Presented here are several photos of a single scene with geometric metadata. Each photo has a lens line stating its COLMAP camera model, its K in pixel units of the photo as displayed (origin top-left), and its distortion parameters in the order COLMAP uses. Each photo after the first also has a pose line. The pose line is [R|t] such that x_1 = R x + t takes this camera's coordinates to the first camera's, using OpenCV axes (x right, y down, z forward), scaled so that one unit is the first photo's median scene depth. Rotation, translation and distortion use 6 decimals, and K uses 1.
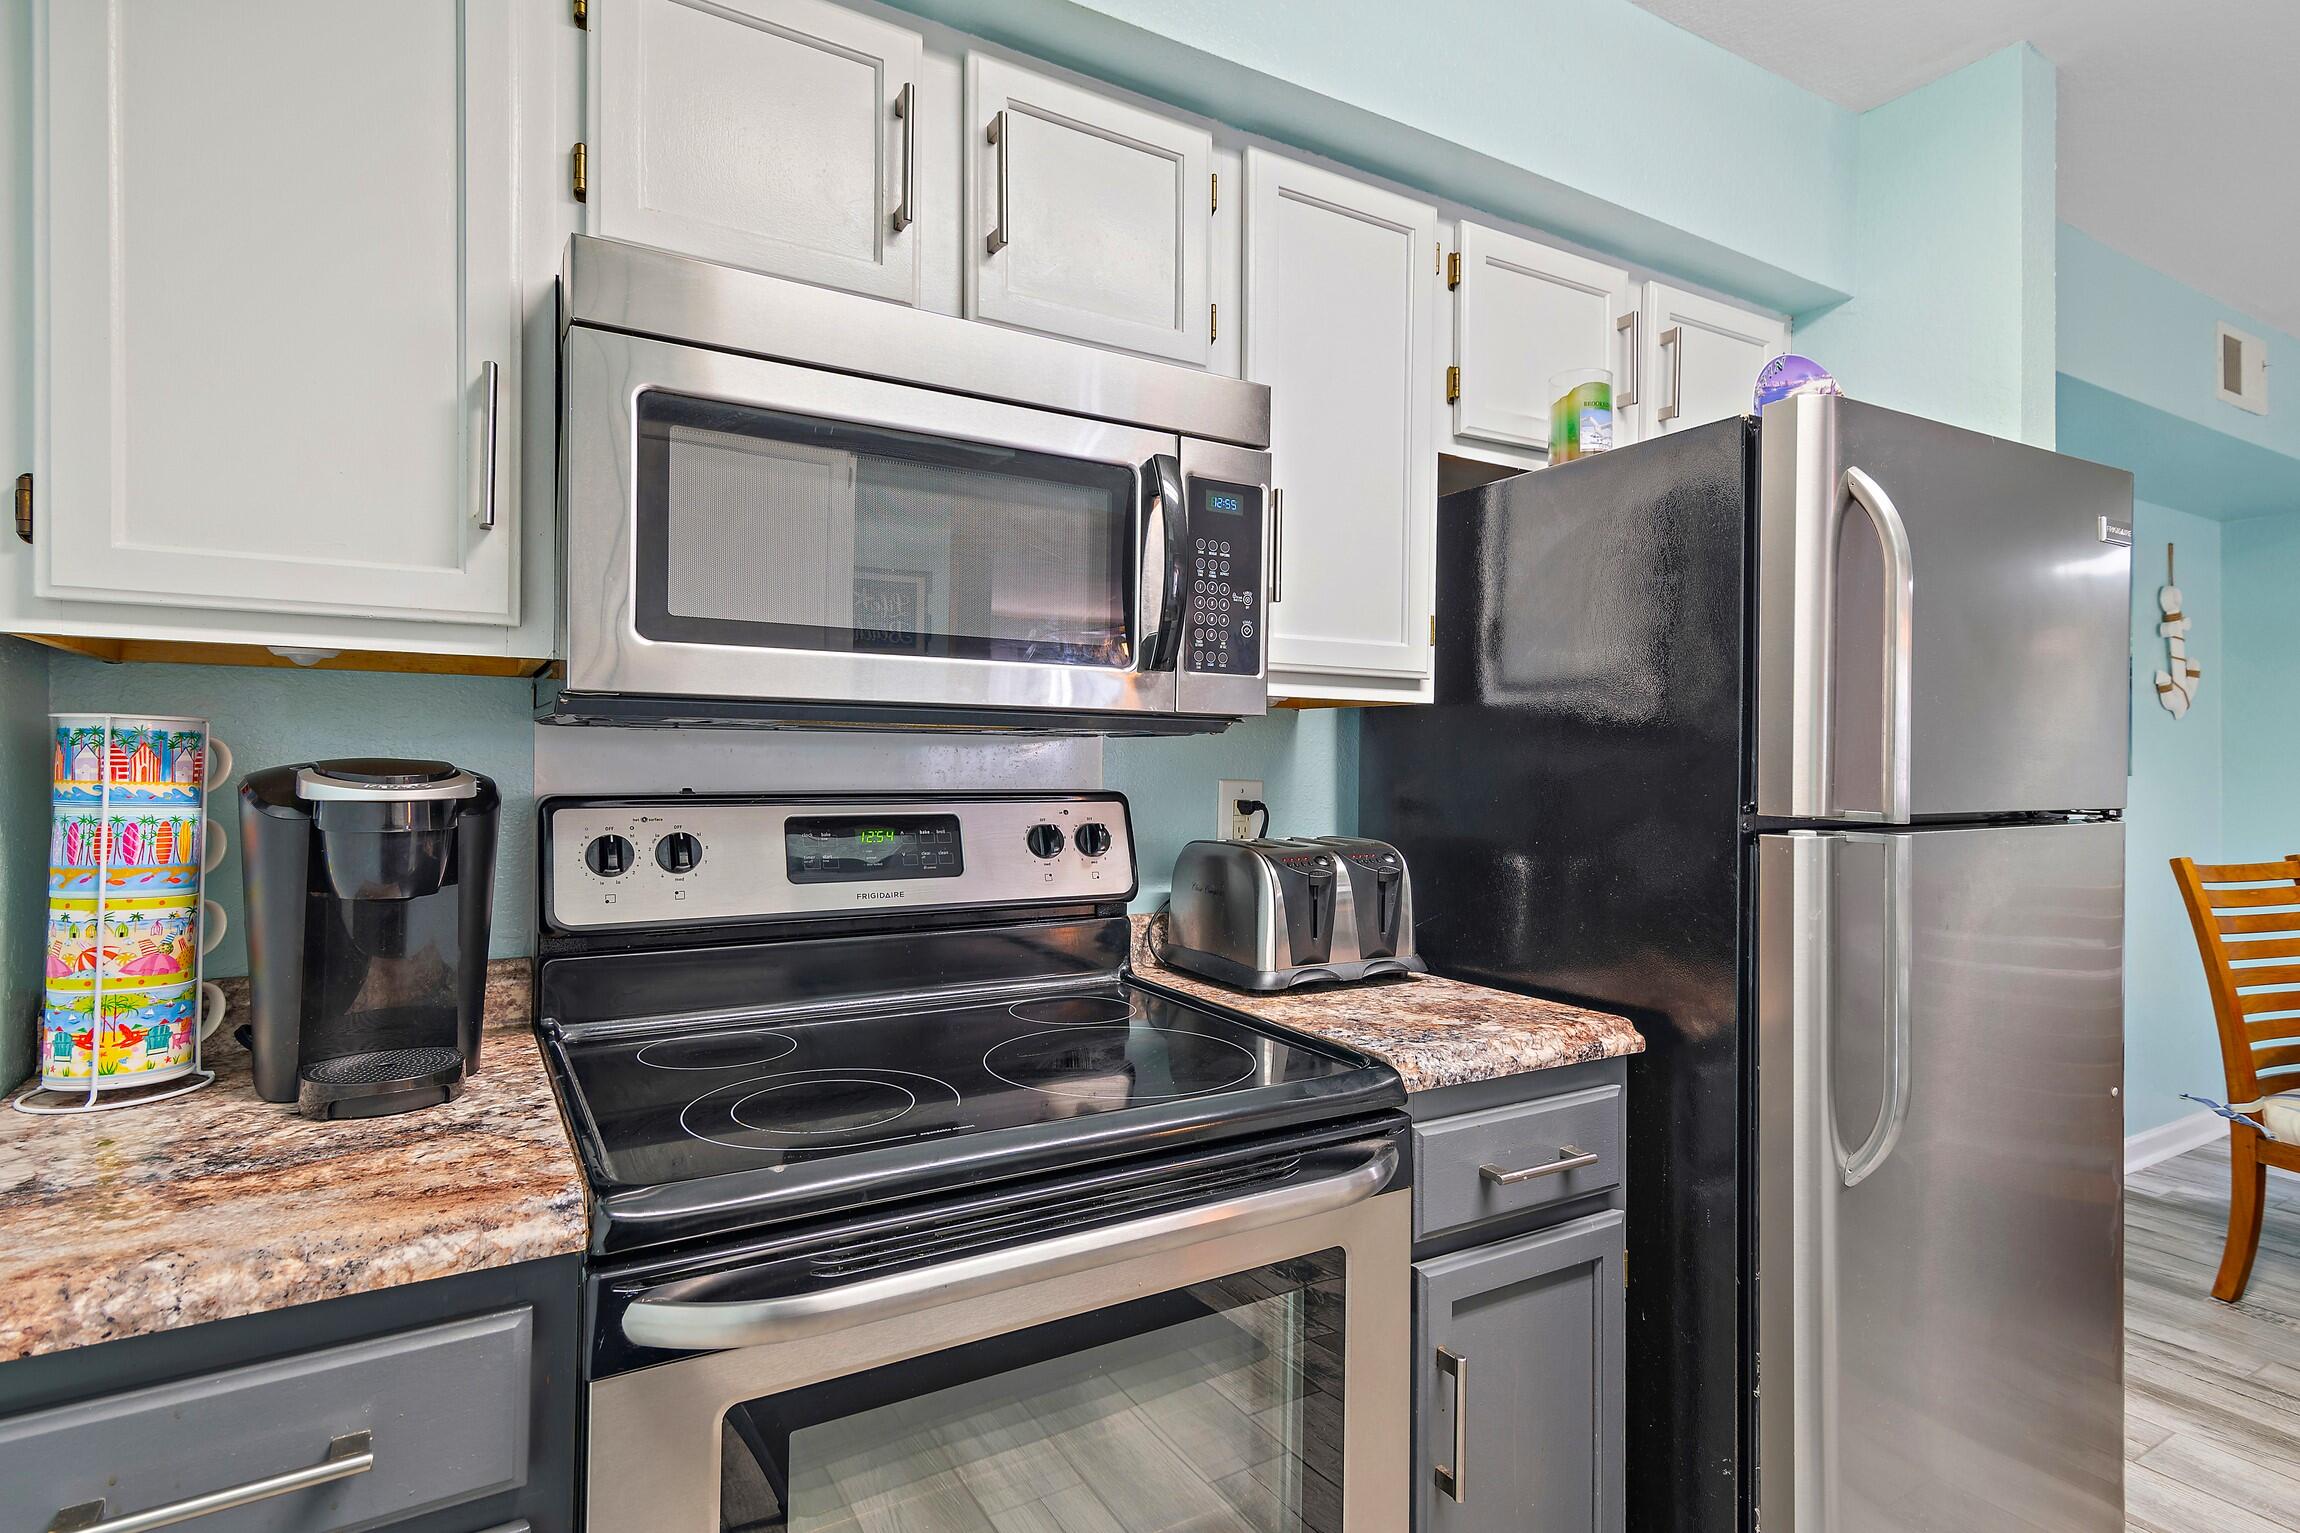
lens RADIAL K [[1125.1, 0, 1149.2], [0, 1125.1, 758.2], [0, 0, 1]] dist [0.023014, 0.001505]
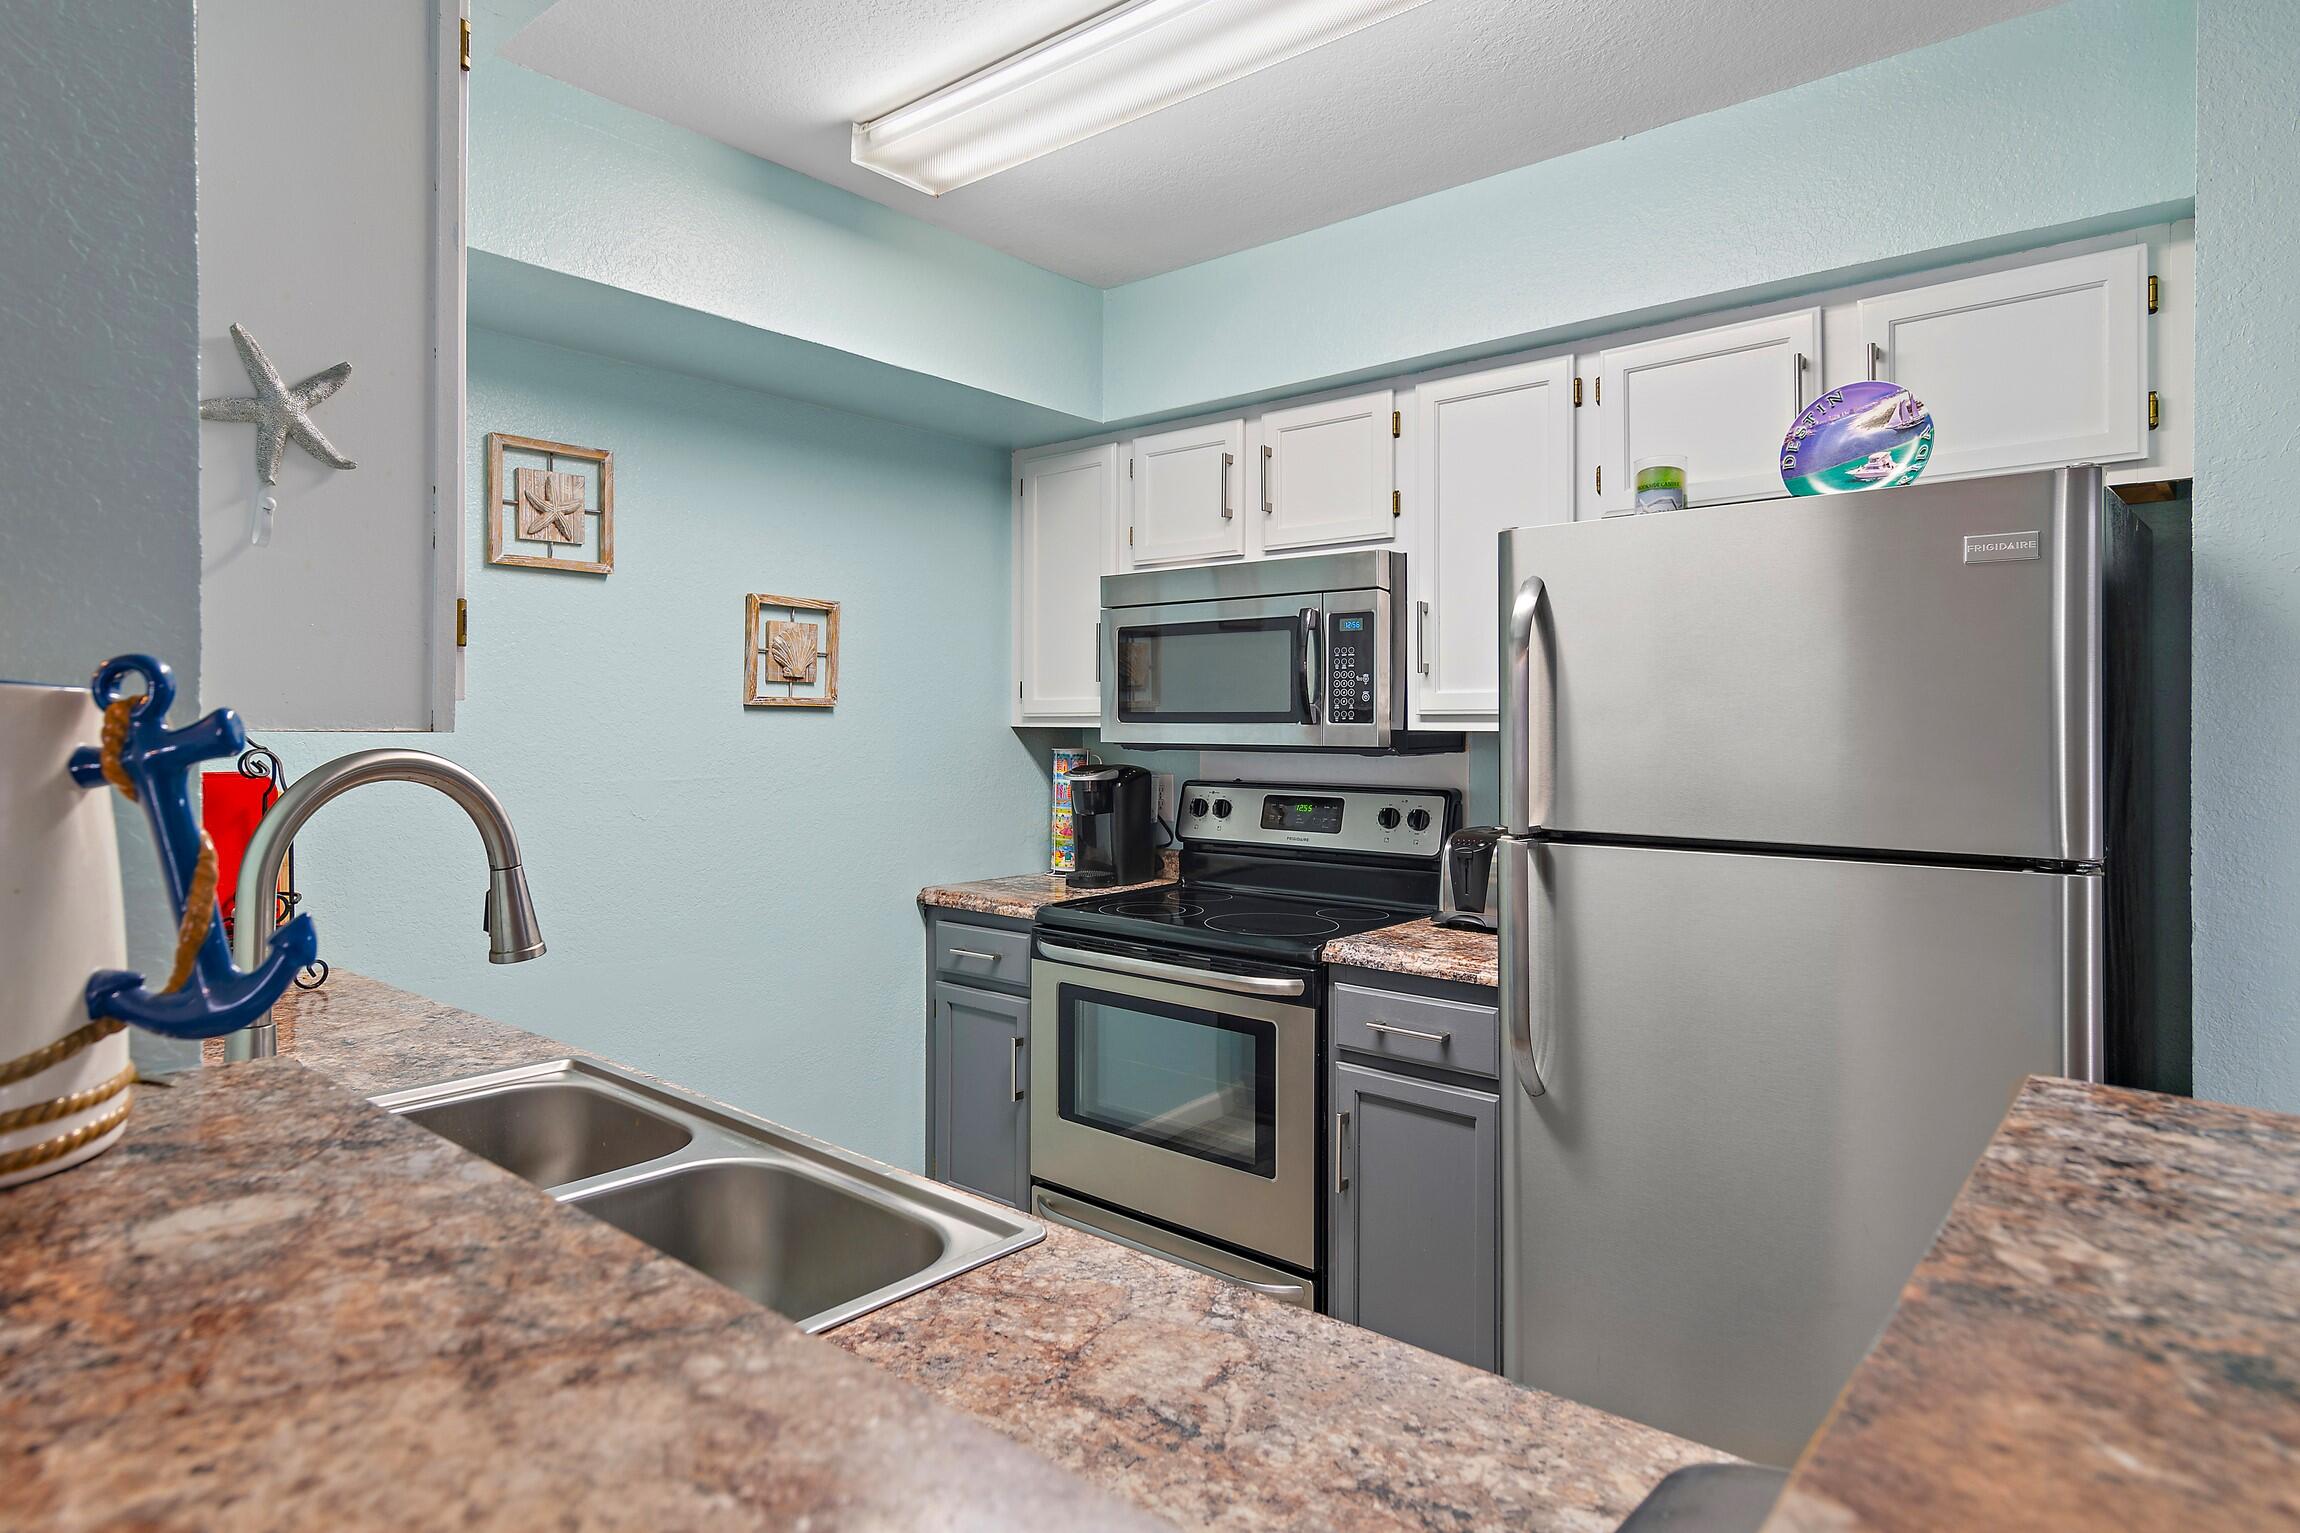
lens RADIAL K [[1236.9, 0, 1147.4], [0, 1236.9, 755.5], [0, 0, 1]] dist [0.002411, 0.000202]
pose [[0.350380, 0.016390, -0.936464, 1.699157], [0.003070, 0.999821, 0.018648, -0.060722], [0.936603, -0.009409, 0.350267, 0.040494]]
